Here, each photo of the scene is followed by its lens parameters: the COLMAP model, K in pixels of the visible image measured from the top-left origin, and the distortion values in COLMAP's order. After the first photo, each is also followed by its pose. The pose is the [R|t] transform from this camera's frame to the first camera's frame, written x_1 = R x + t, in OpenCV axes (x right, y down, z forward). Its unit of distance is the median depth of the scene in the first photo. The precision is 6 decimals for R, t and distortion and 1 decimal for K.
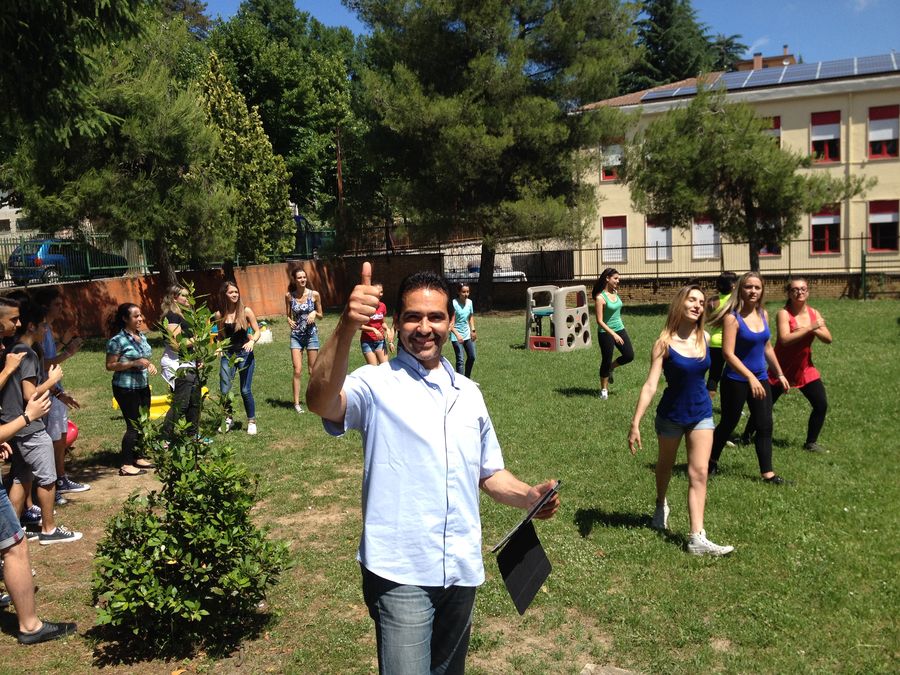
lens RADIAL K [[881.2, 0, 450.0], [0, 881.2, 337.5], [0, 0, 1]] dist [0.139158, -0.186259]
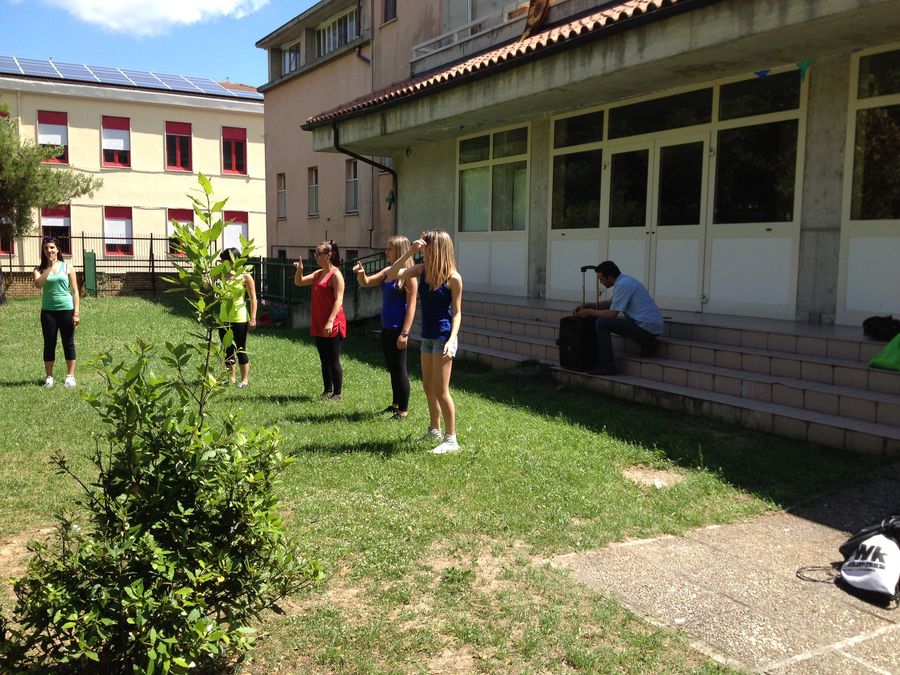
lens RADIAL K [[881.2, 0, 450.0], [0, 881.2, 337.5], [0, 0, 1]] dist [0.139158, -0.186259]
pose [[0.505772, -0.049741, 0.861232, -0.288999], [0.050810, 0.998321, 0.027819, -0.002322], [-0.861170, 0.029689, 0.507450, 0.122255]]
